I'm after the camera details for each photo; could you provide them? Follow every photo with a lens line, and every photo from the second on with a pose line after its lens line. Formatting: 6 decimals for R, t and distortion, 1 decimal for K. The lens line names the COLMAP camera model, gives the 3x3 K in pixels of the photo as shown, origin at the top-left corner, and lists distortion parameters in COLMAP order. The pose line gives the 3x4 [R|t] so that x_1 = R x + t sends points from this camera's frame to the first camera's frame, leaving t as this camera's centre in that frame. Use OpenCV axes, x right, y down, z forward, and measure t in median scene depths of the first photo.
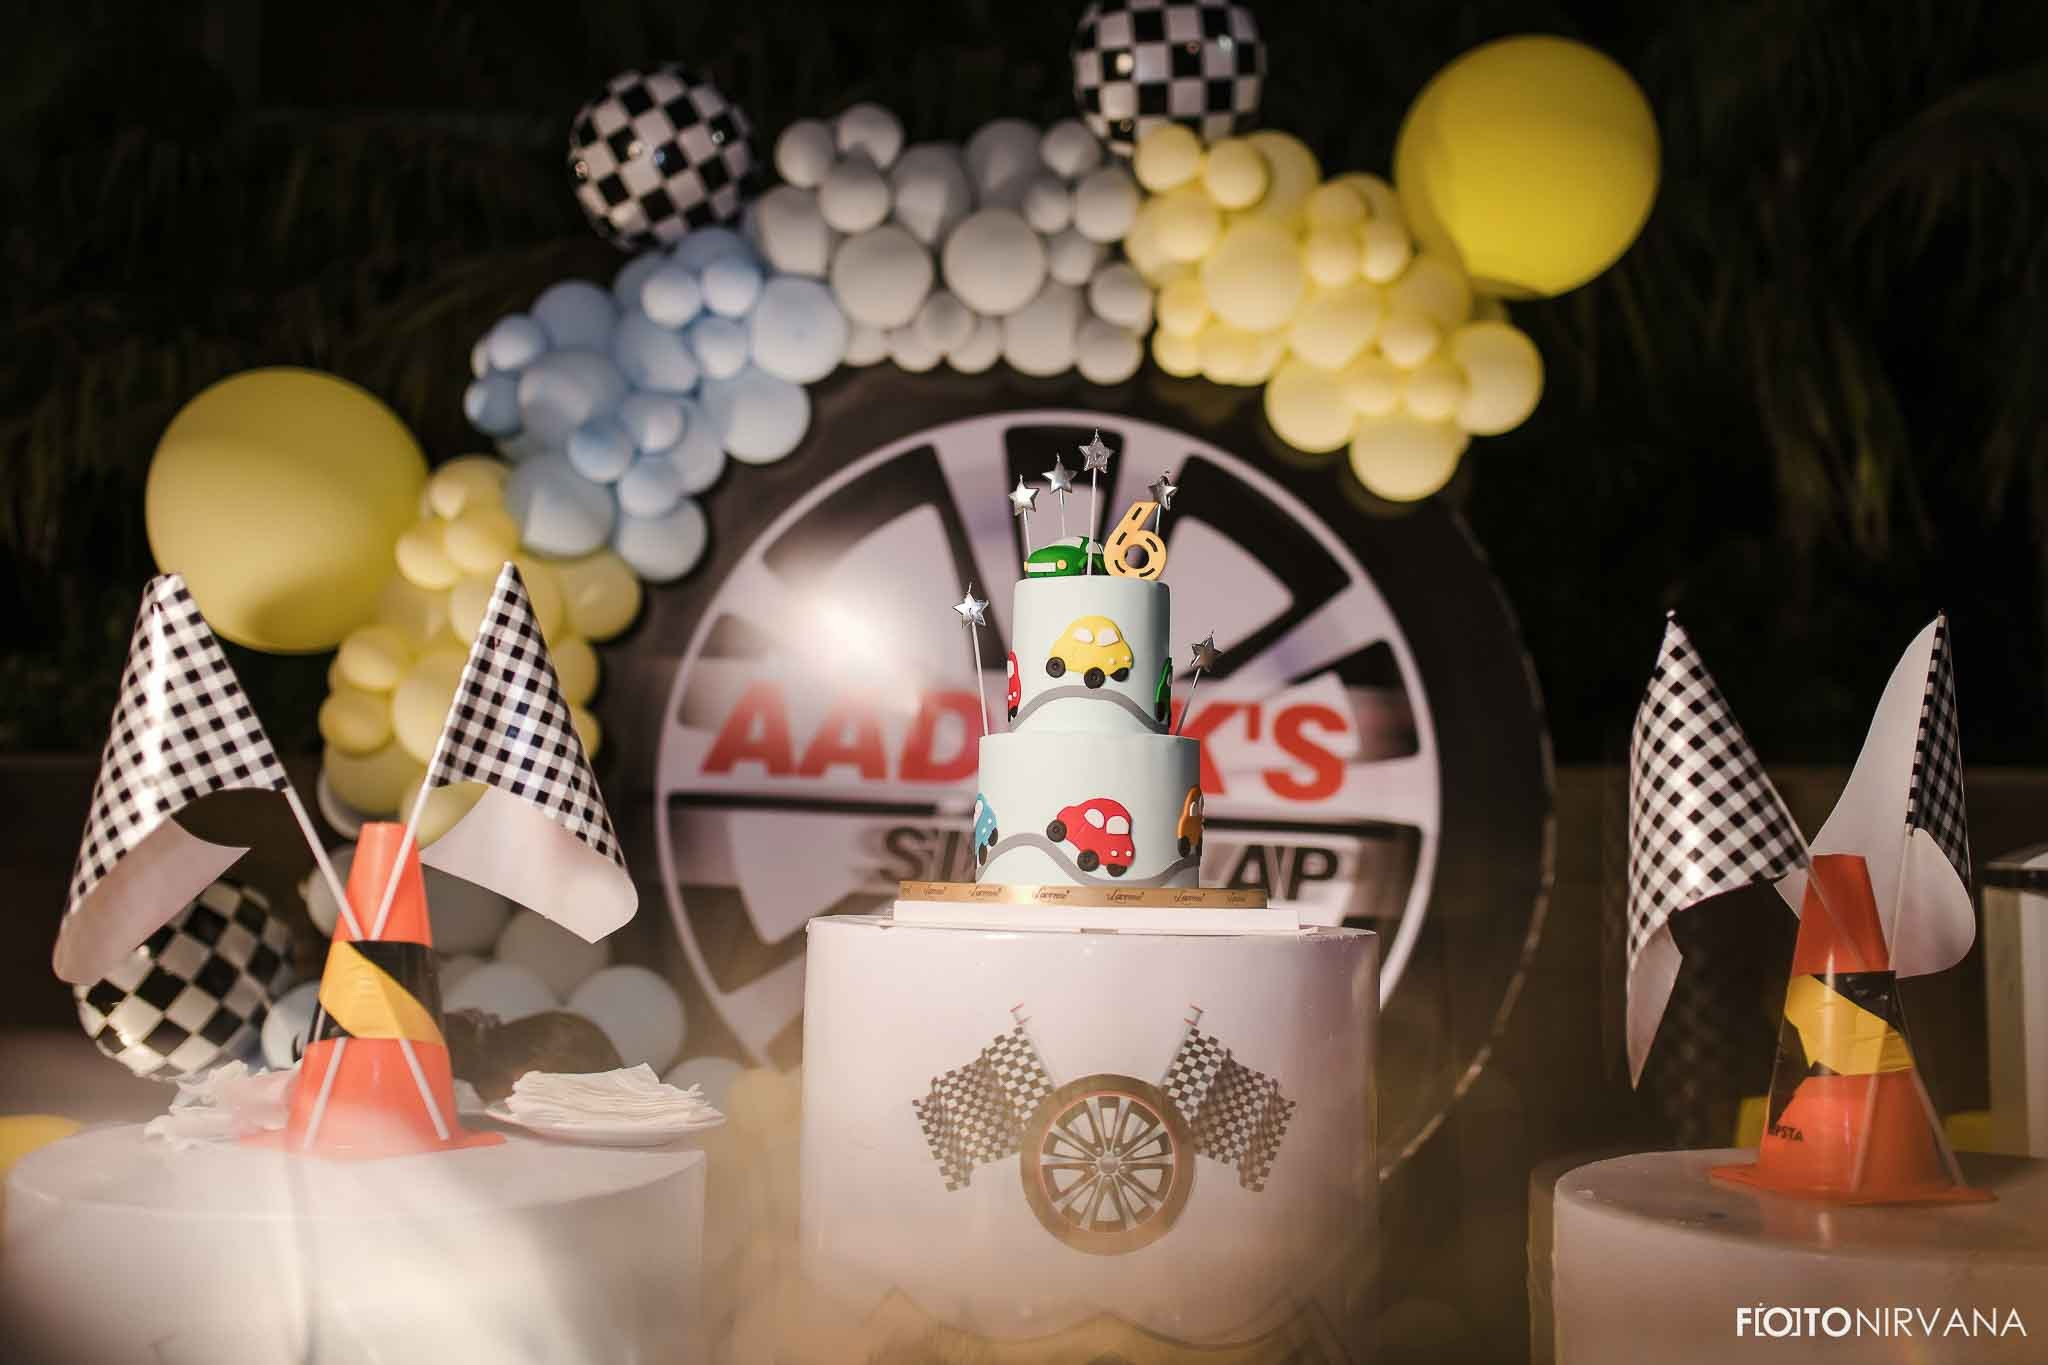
lens RADIAL K [[1991.9, 0, 1026.1], [0, 1991.9, 684.1], [0, 0, 1]] dist [0.015392, 0.000000]
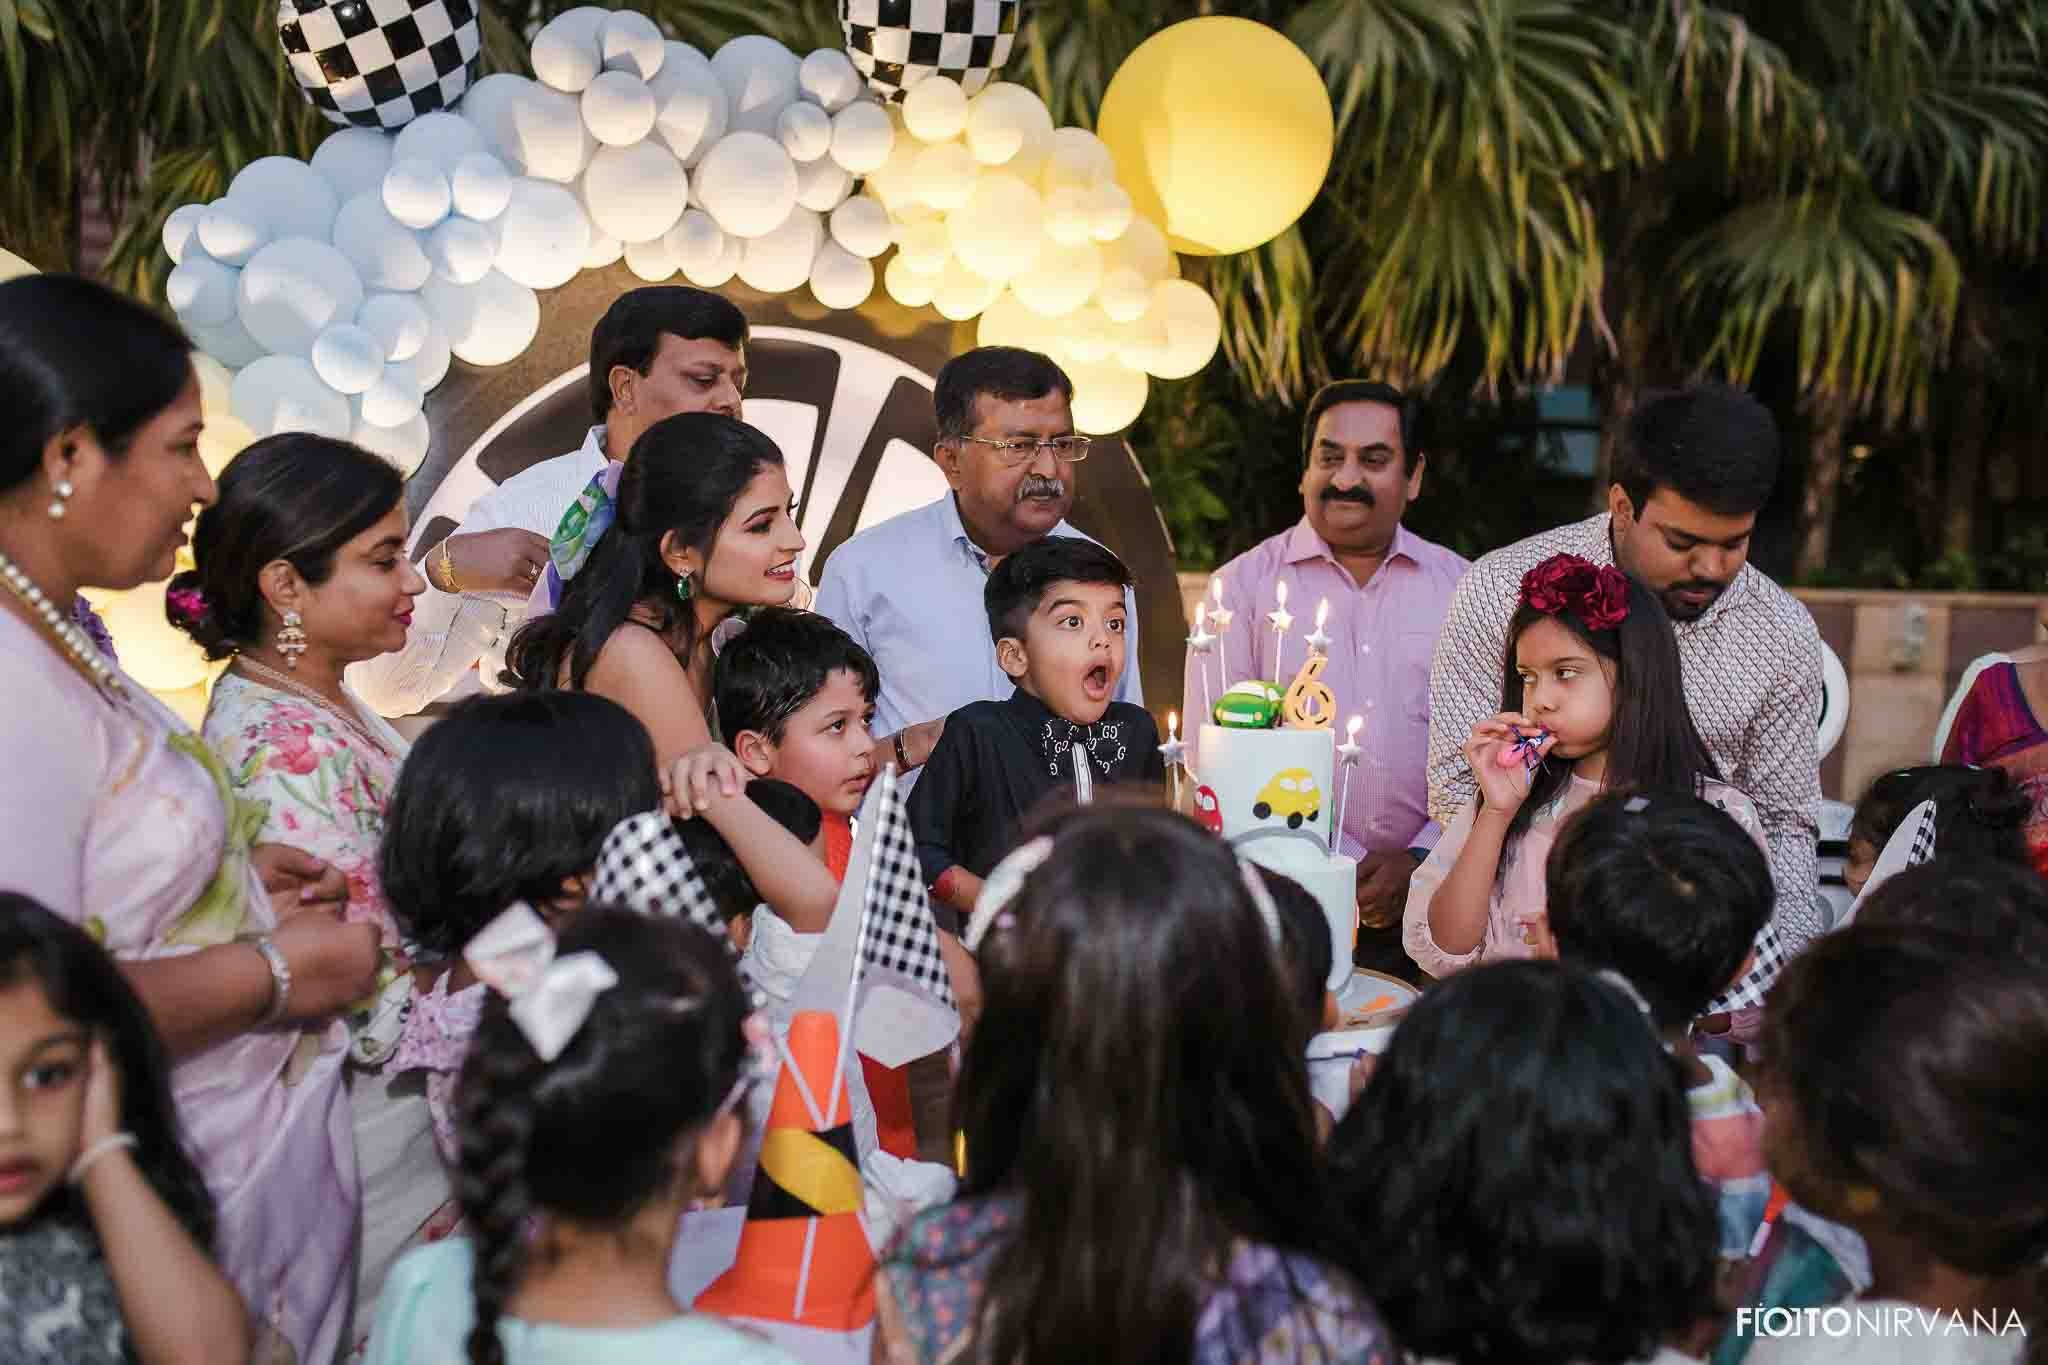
lens RADIAL K [[1991.9, 0, 1026.6], [0, 1991.9, 688.0], [0, 0, 1]] dist [0.015392, 0.000000]
pose [[0.925535, -0.005420, 0.378624, -0.268101], [-0.054090, 0.987751, 0.146361, -0.117330], [-0.374780, -0.155942, 0.913905, -0.006102]]
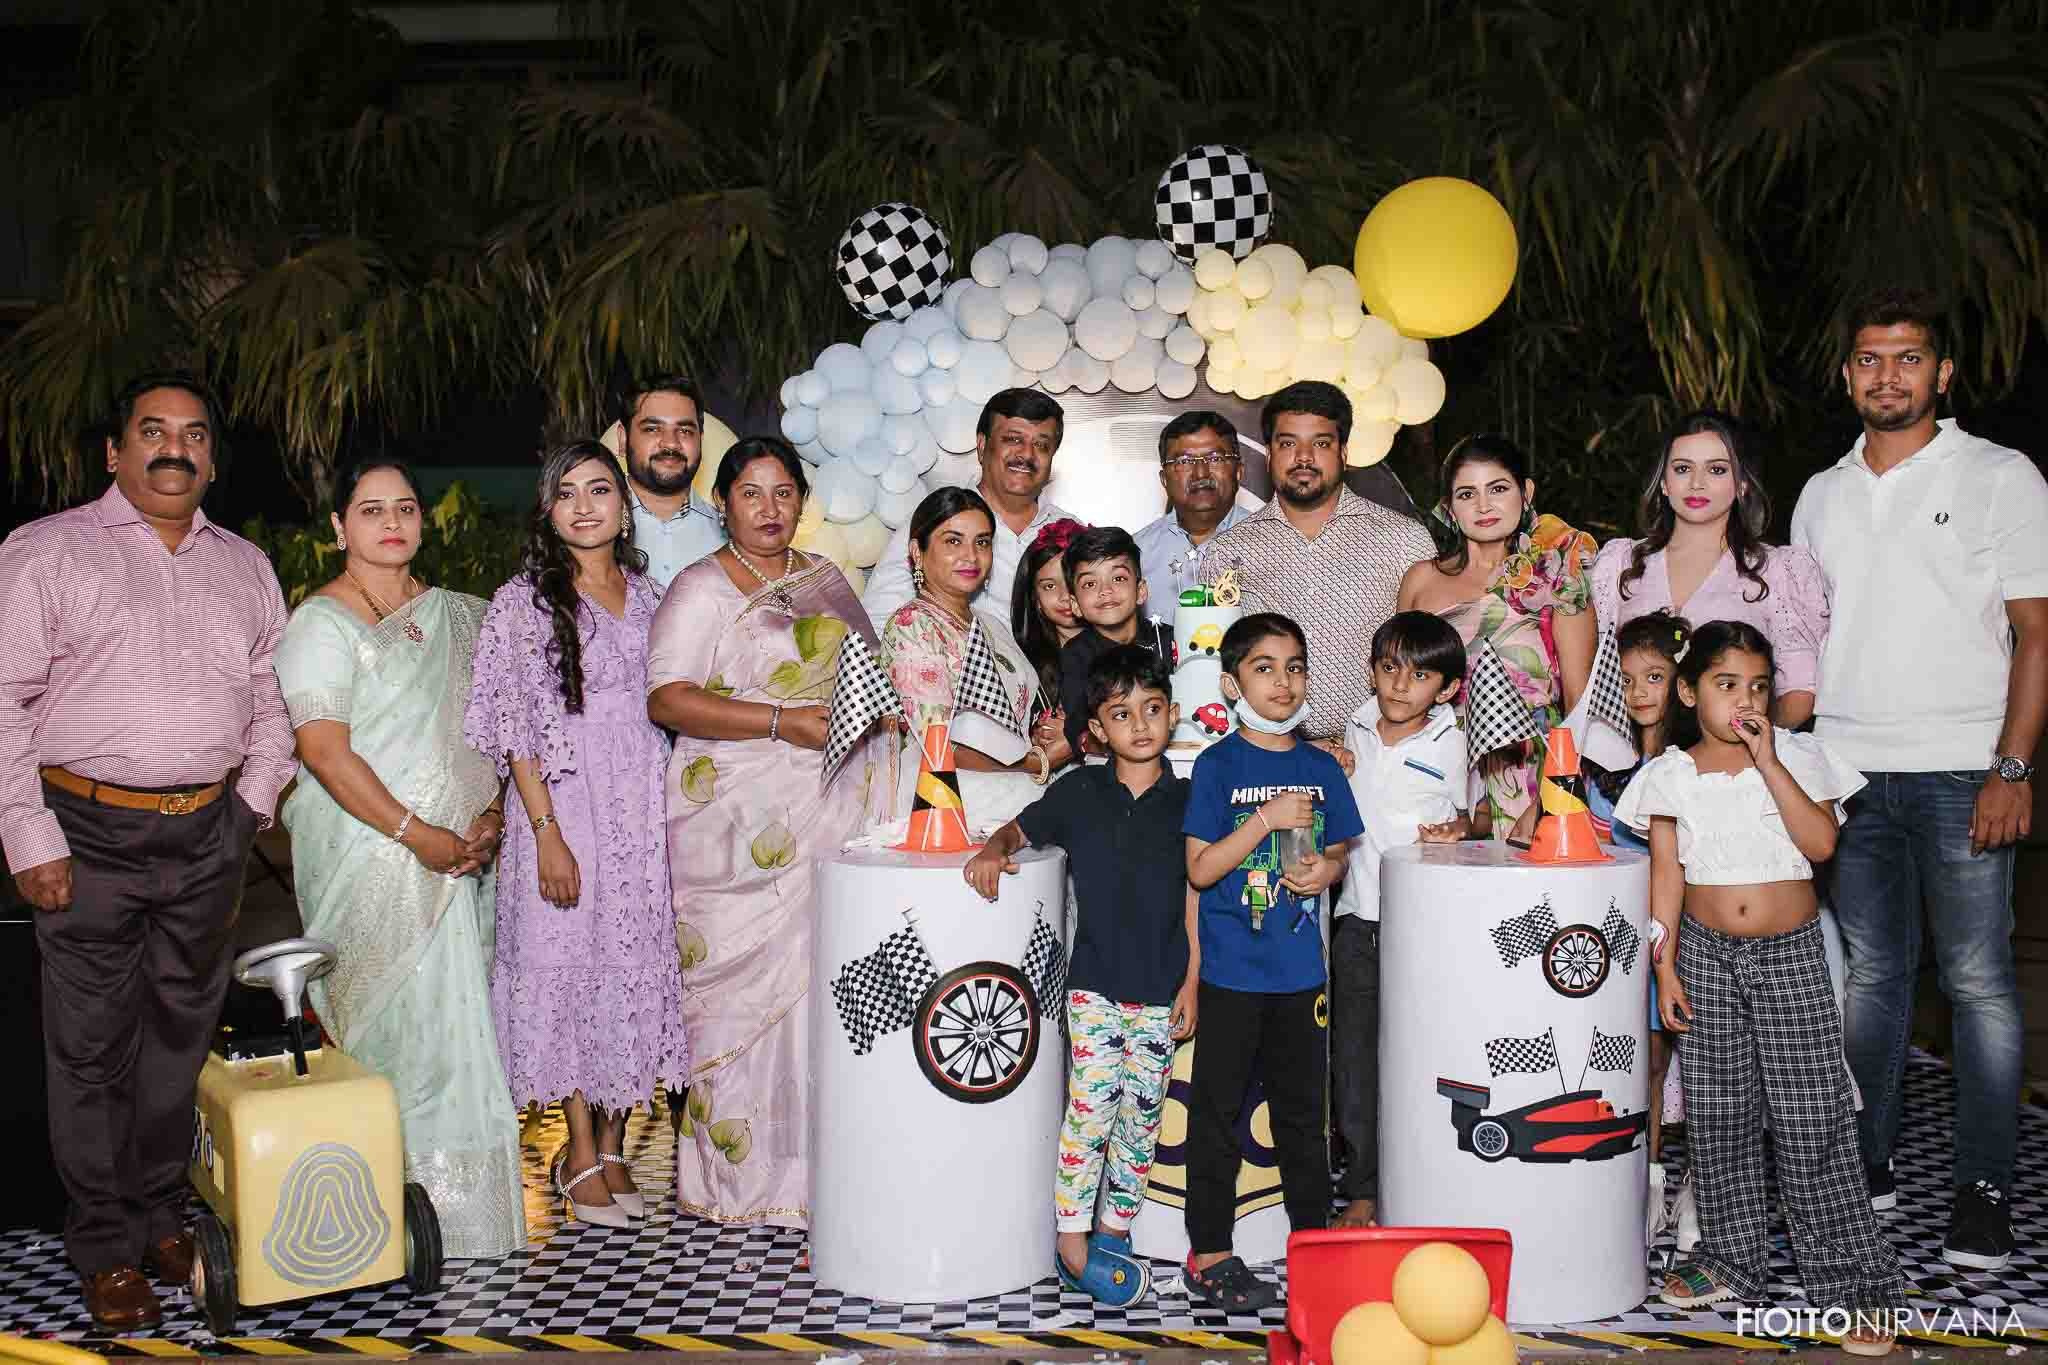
lens RADIAL K [[1991.9, 0, 1010.2], [0, 1991.9, 679.6], [0, 0, 1]] dist [0.015392, 0.000000]
pose [[0.999640, -0.024979, -0.009762, -0.085334], [0.025923, 0.993260, 0.112969, -0.114754], [0.006874, -0.113182, 0.993551, -0.638096]]
